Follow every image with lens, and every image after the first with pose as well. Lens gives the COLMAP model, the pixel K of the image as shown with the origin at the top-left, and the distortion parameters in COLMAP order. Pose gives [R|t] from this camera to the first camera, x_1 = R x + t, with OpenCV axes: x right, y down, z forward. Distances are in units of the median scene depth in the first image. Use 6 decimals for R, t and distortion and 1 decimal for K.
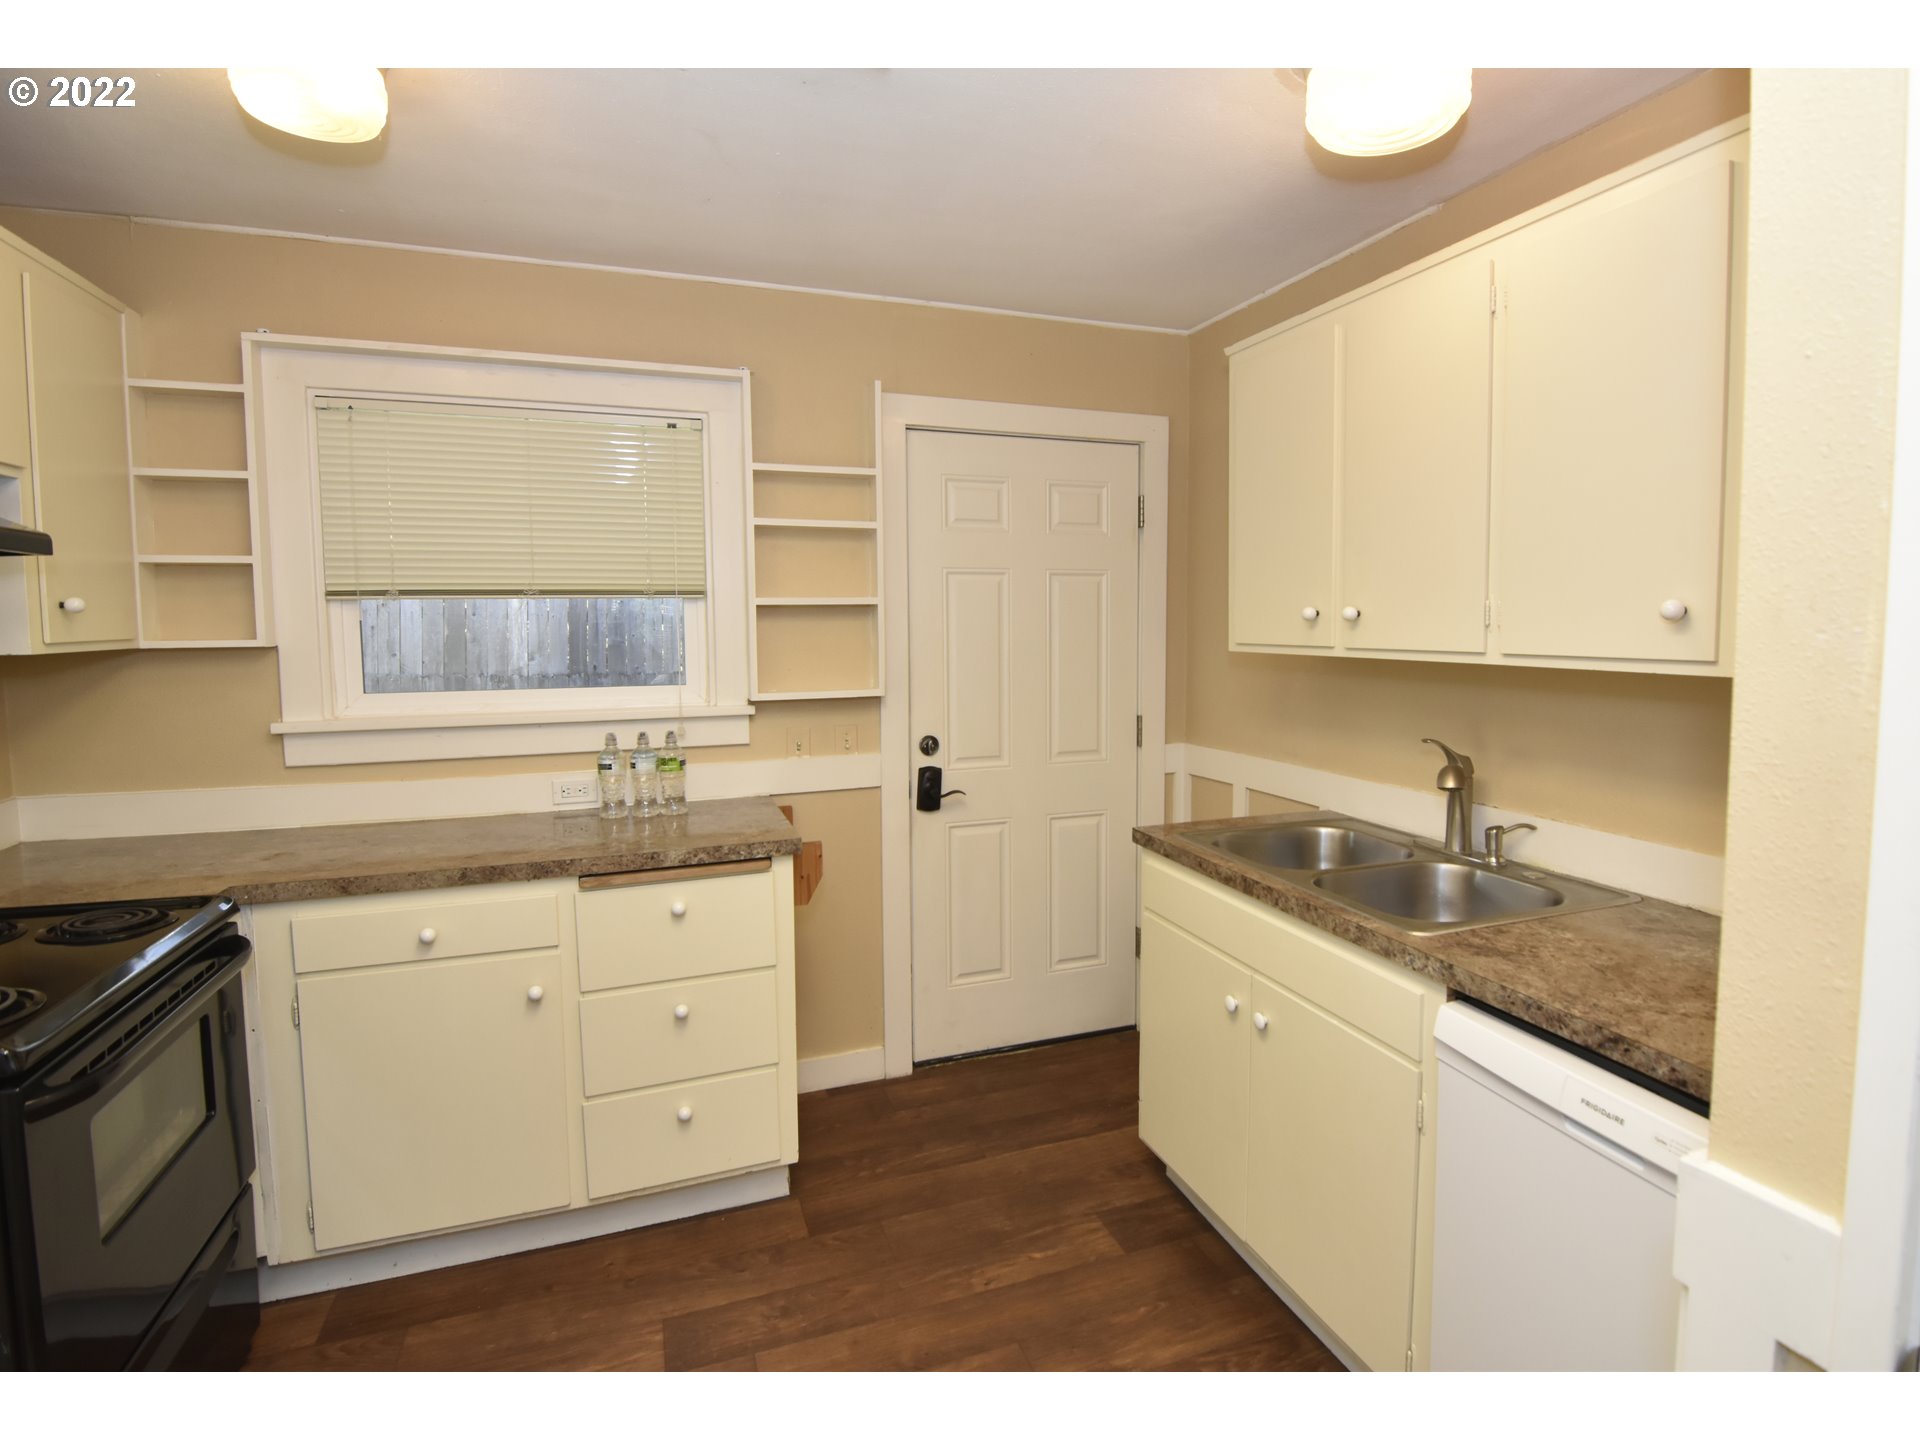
lens RADIAL K [[984.3, 0, 1018.6], [0, 984.3, 696.4], [0, 0, 1]] dist [-0.005908, -0.007456]
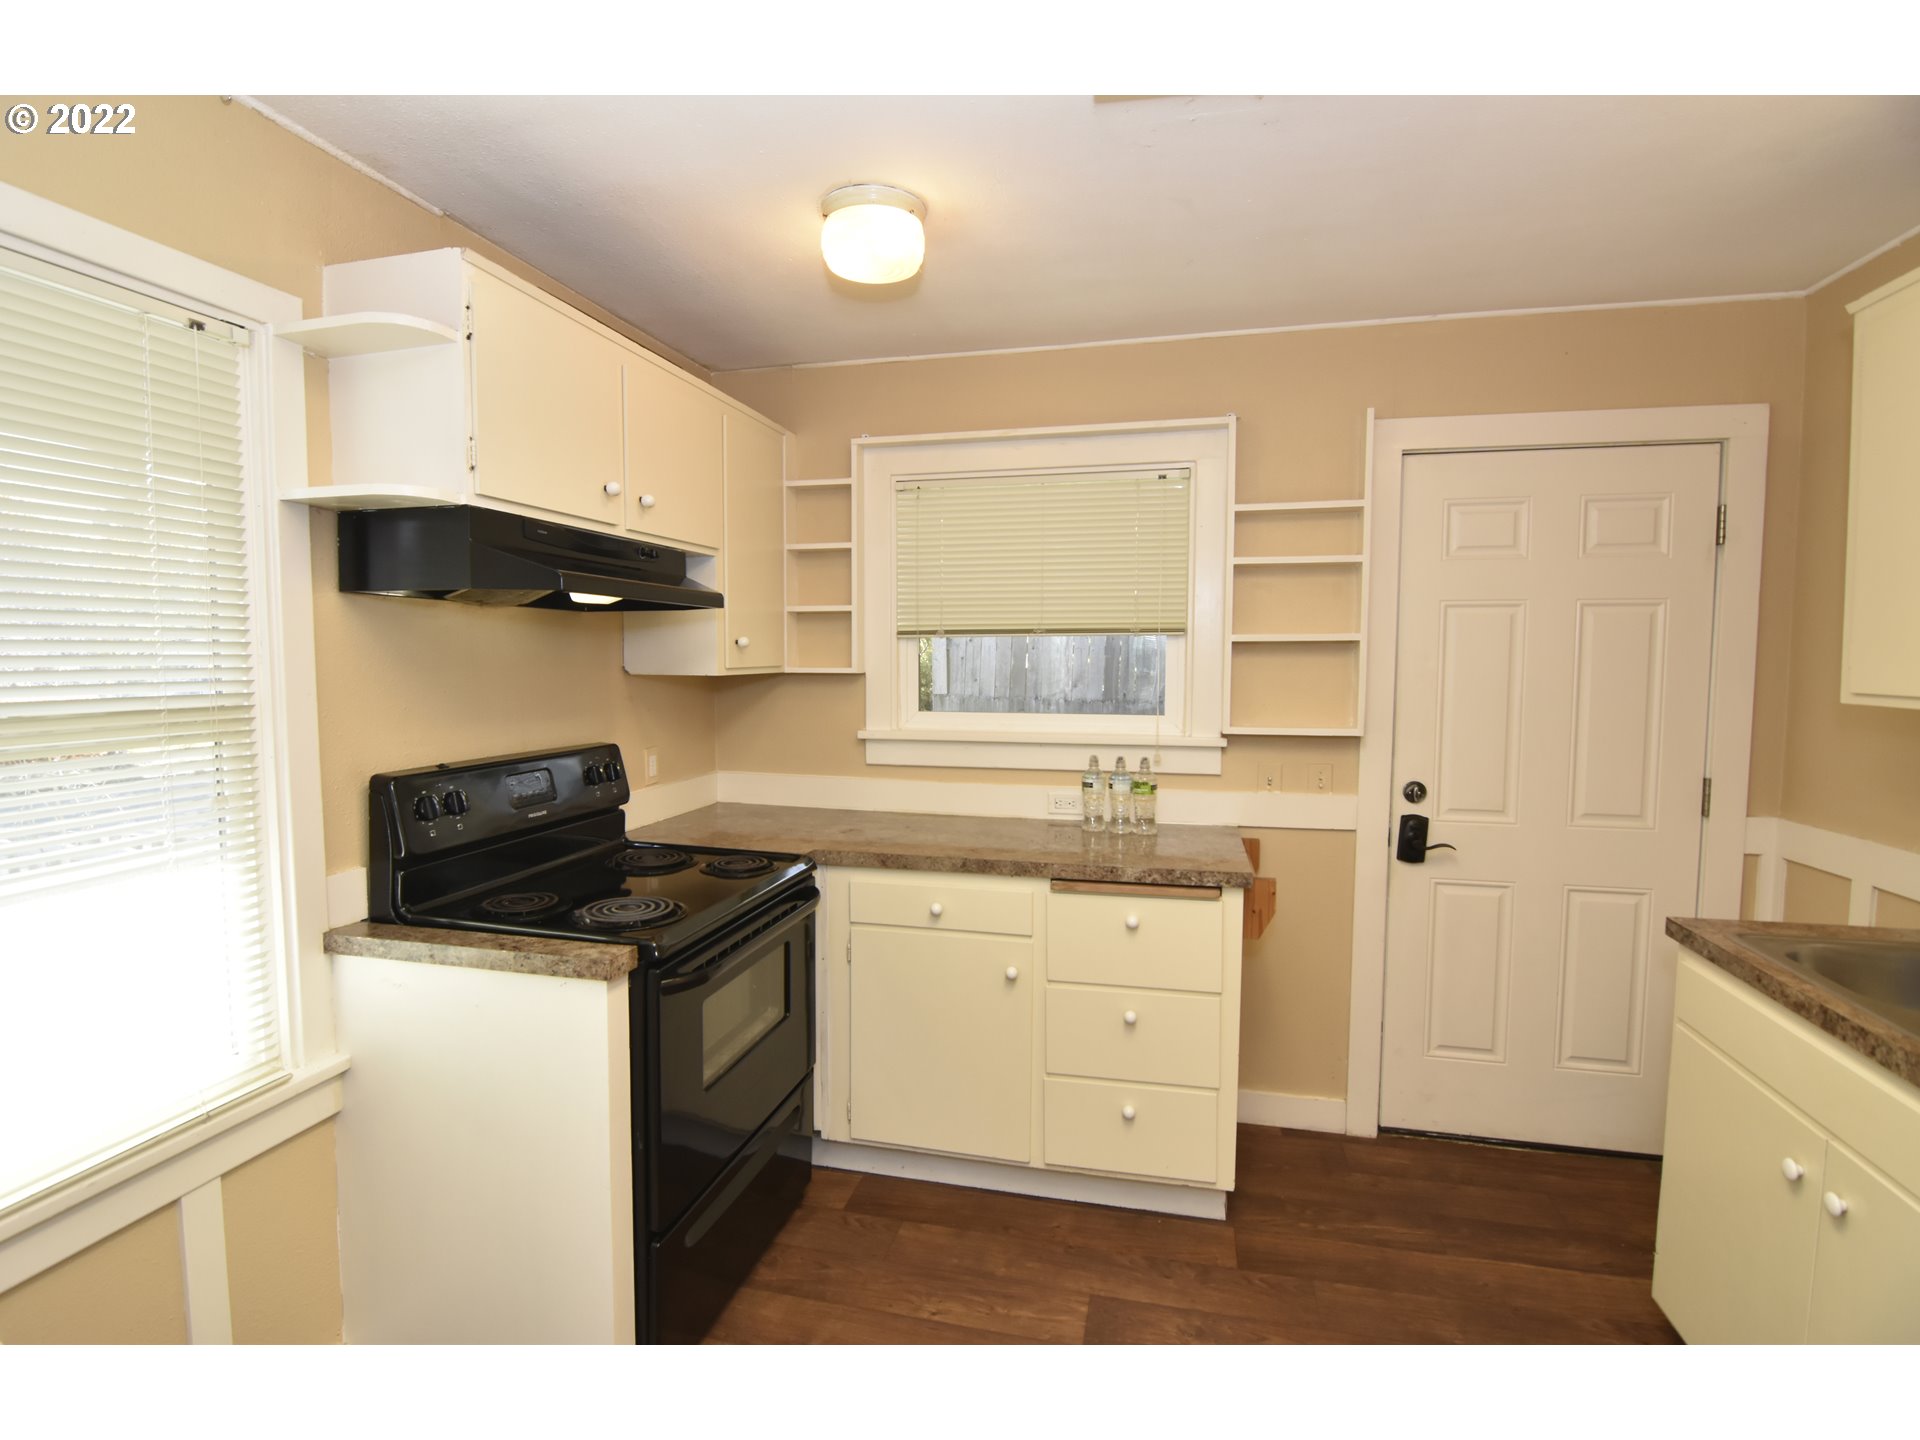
lens RADIAL K [[925.0, 0, 957.4], [0, 925.0, 714.4], [0, 0, 1]] dist [-0.005154, -0.010400]
pose [[0.820884, 0.044060, -0.569393, 0.062588], [-0.050896, 0.998696, 0.003904, -0.006303], [0.568822, 0.025775, 0.822056, 0.044646]]
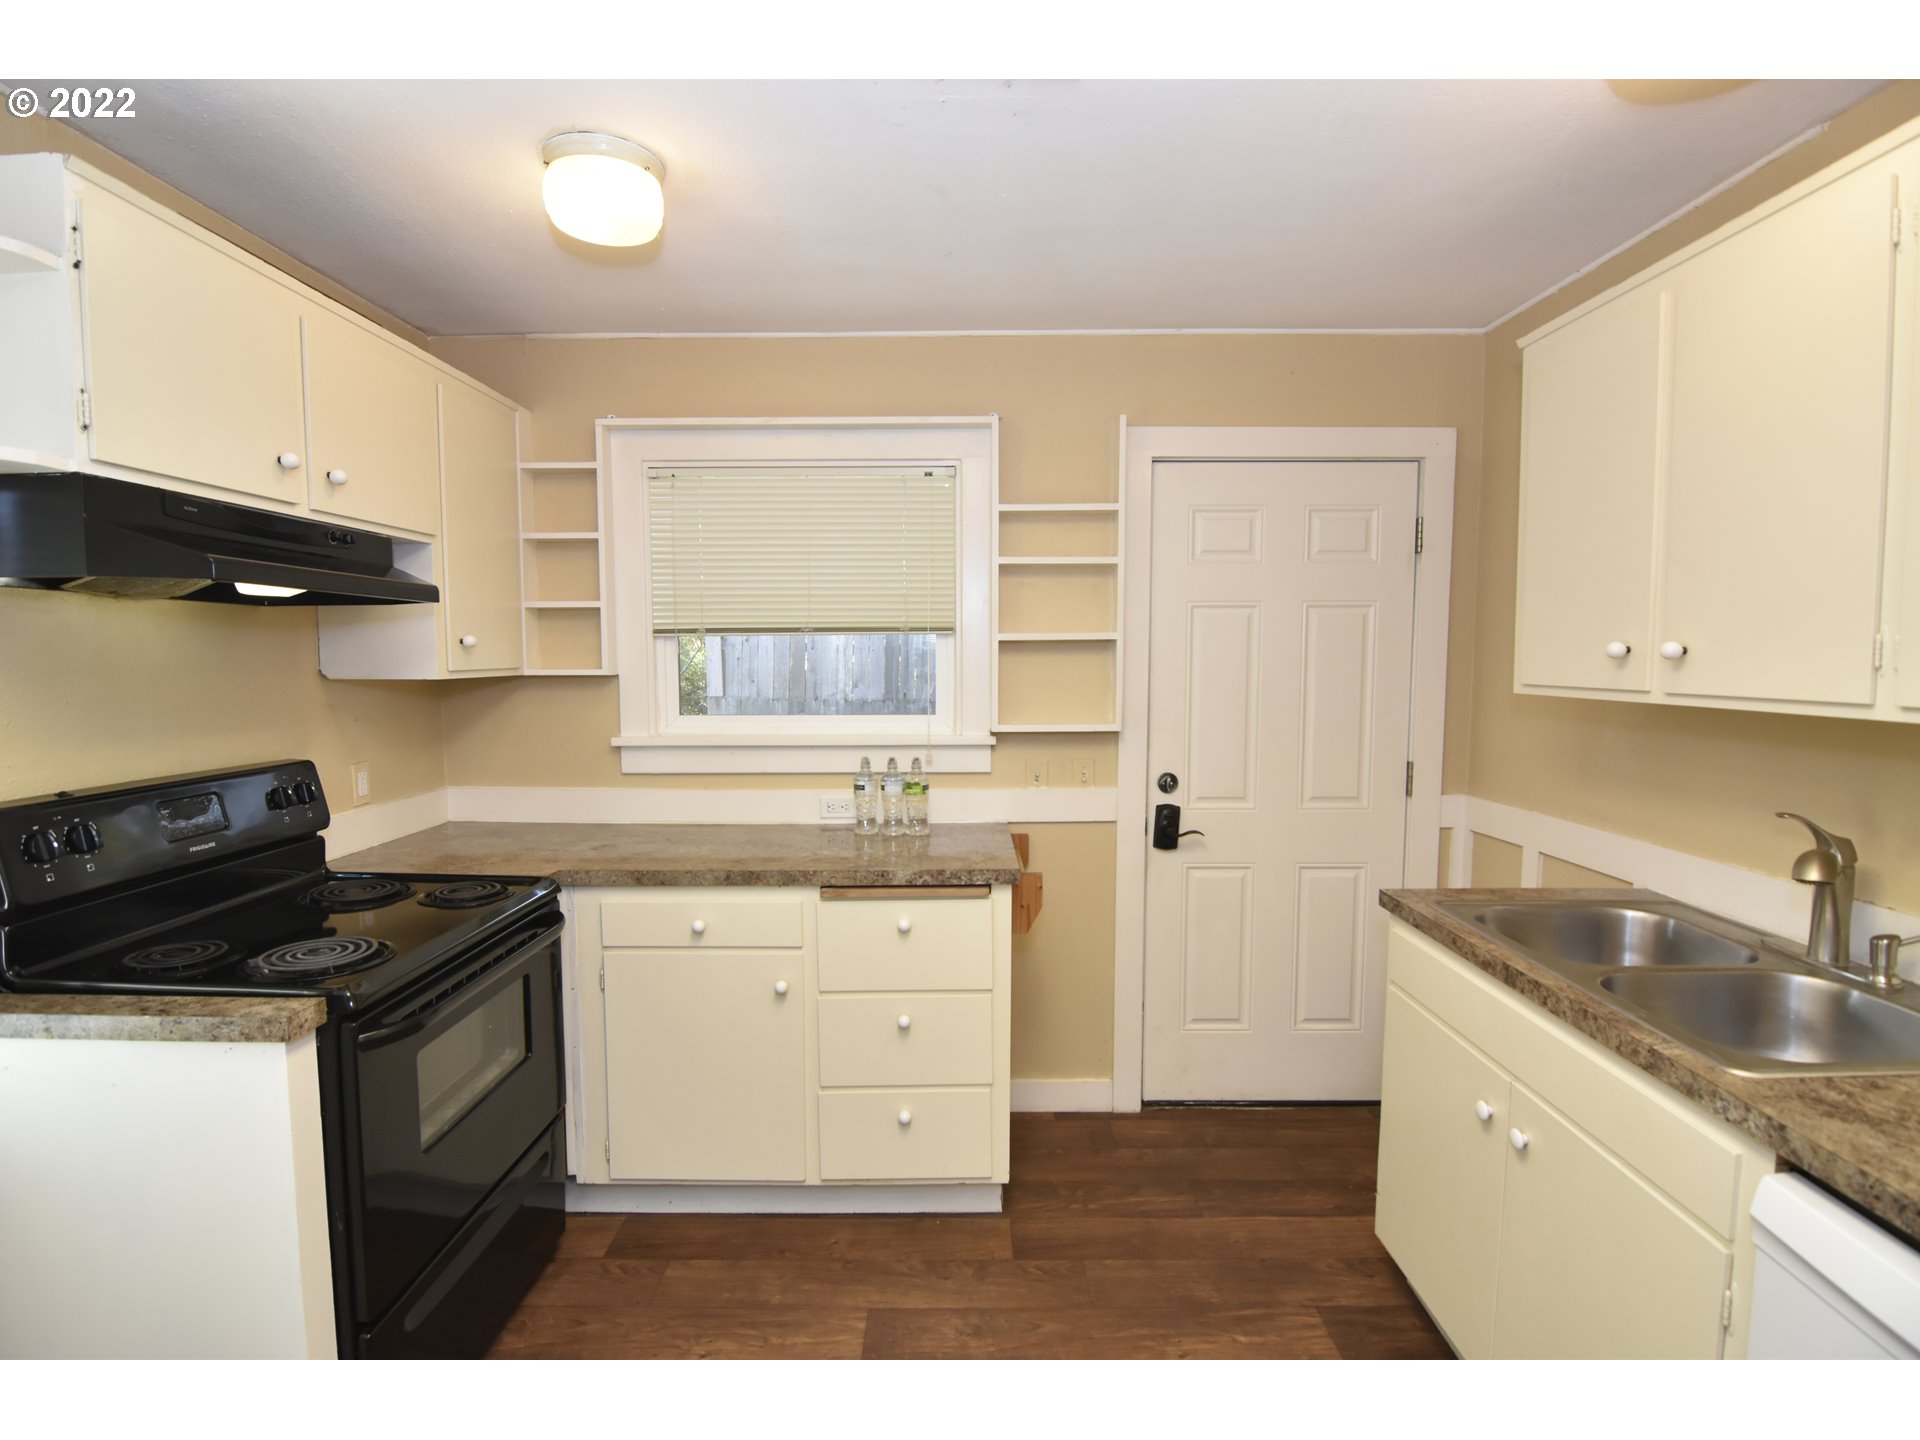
lens RADIAL K [[925.0, 0, 956.8], [0, 925.0, 728.1], [0, 0, 1]] dist [-0.005154, -0.010400]
pose [[0.929809, 0.032555, -0.366599, 0.064673], [-0.031531, 0.999464, 0.008783, -0.008209], [0.366688, 0.003392, 0.930338, 0.082650]]
